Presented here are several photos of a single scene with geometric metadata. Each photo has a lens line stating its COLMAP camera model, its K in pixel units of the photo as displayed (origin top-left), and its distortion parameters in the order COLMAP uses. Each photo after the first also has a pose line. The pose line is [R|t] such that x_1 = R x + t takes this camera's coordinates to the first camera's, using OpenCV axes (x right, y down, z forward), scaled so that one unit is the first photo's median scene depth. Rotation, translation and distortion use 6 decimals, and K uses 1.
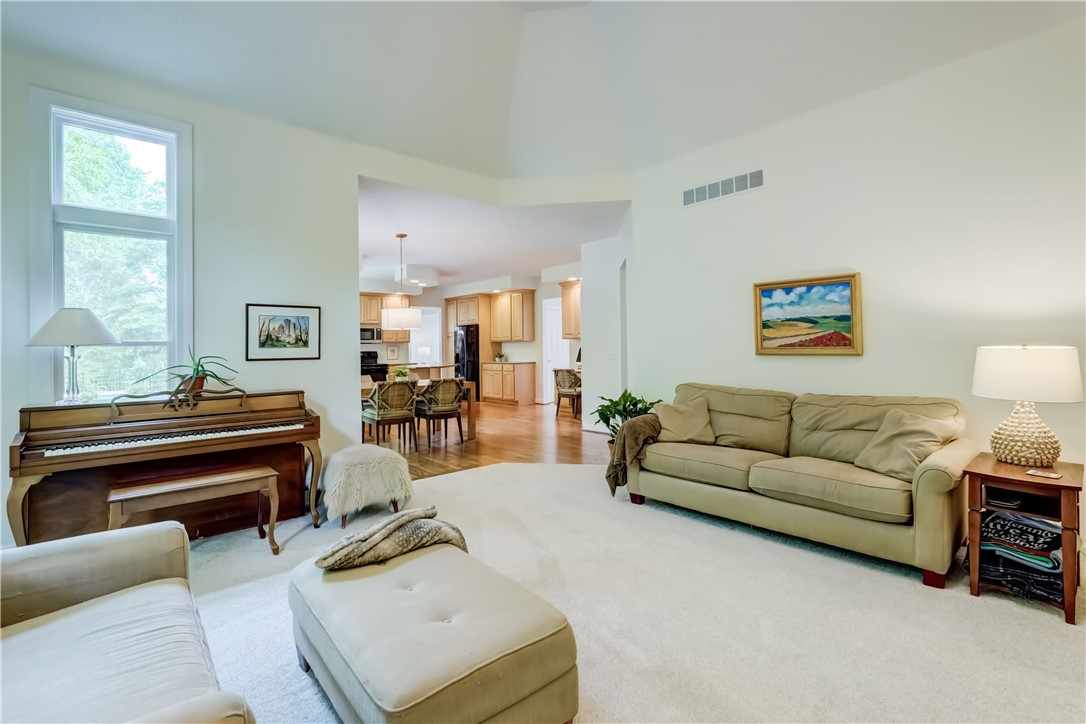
lens RADIAL K [[488.3, 0, 532.2], [0, 488.3, 339.5], [0, 0, 1]] dist [0.000791, 0.000639]
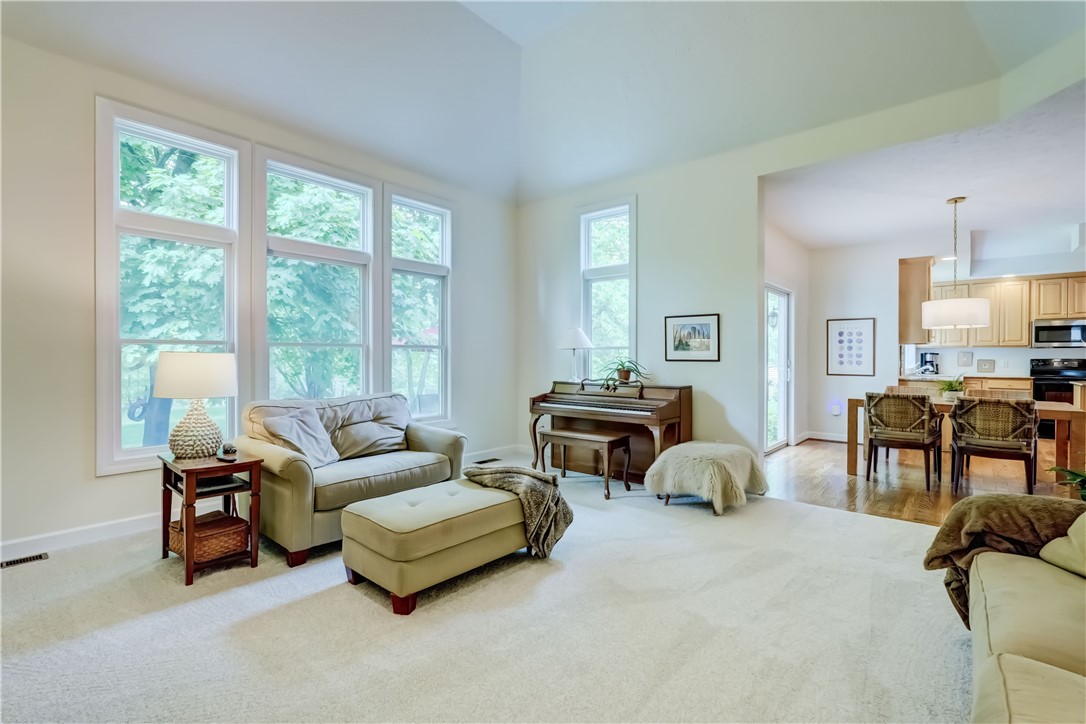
lens RADIAL K [[487.2, 0, 542.8], [0, 487.2, 355.1], [0, 0, 1]] dist [0.000125, 0.000076]
pose [[0.166648, 0.011445, -0.985950, 0.610691], [0.011057, 0.999848, 0.013475, 0.007319], [0.985954, -0.013147, 0.166497, 0.449453]]
